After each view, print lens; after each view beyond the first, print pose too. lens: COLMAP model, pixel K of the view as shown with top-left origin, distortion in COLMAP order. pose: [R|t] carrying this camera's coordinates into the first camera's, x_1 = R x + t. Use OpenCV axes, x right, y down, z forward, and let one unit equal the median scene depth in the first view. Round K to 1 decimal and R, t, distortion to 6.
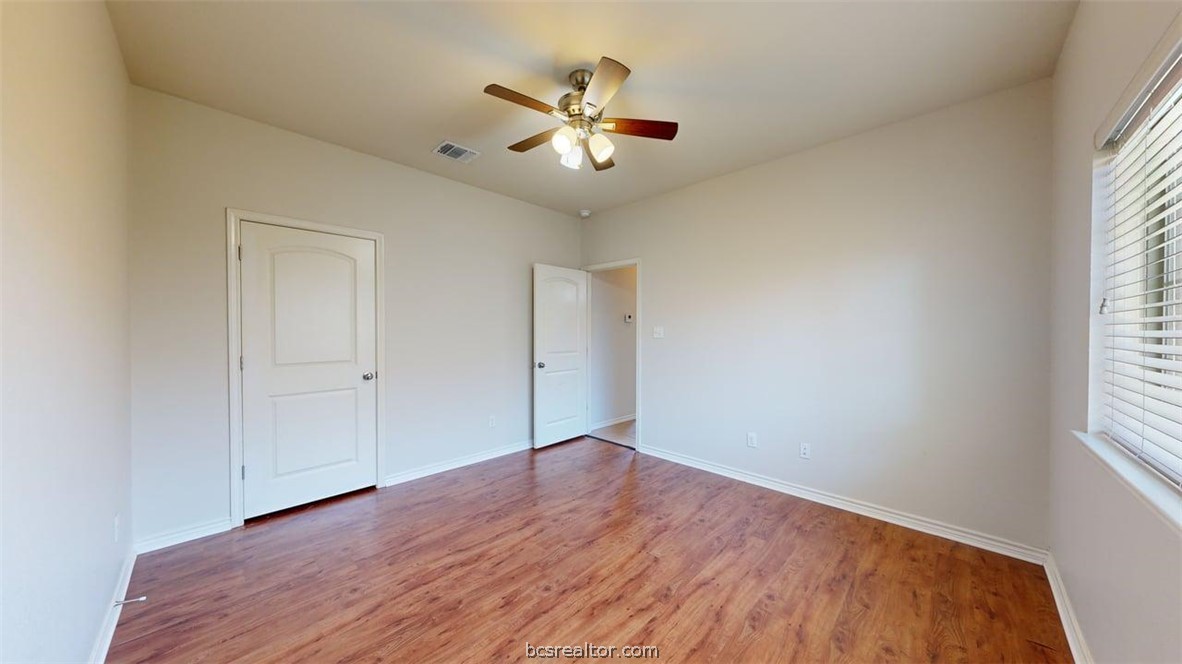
lens RADIAL K [[452.3, 0, 586.9], [0, 452.3, 336.0], [0, 0, 1]] dist [0.000416, 0.000064]
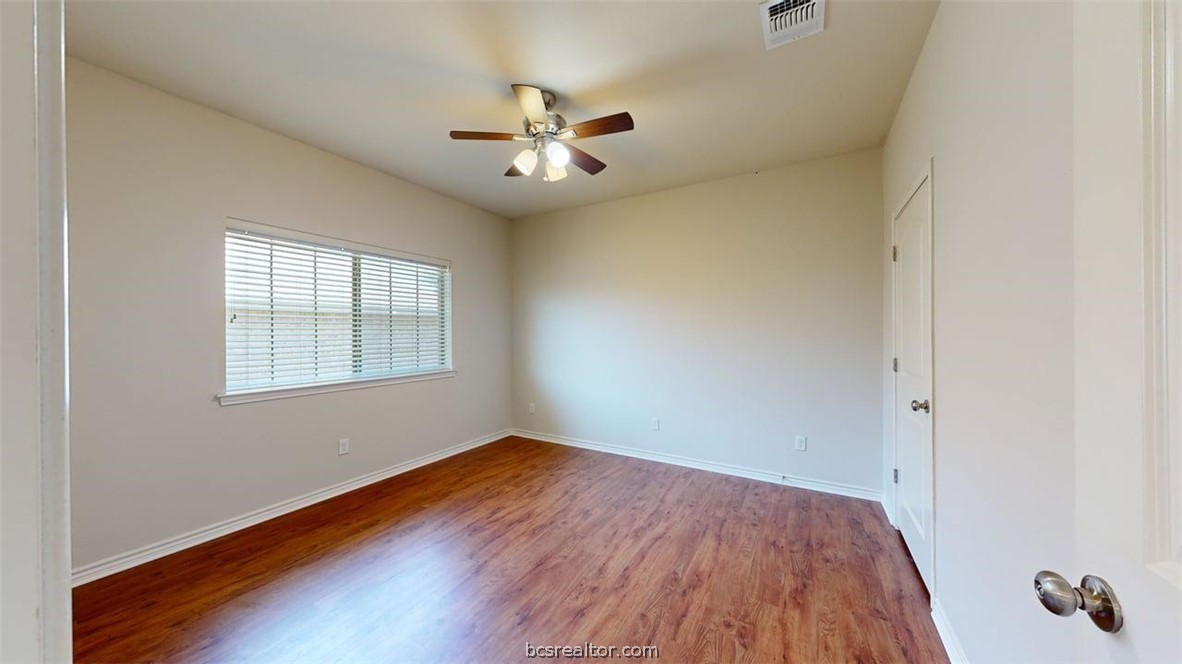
lens RADIAL K [[452.3, 0, 590.7], [0, 452.3, 329.1], [0, 0, 1]] dist [0.000416, 0.000064]
pose [[-0.976588, -0.002980, -0.215097, 0.116846], [-0.003031, 0.999995, -0.000094, -0.016540], [0.215096, 0.000560, -0.976593, 2.144516]]
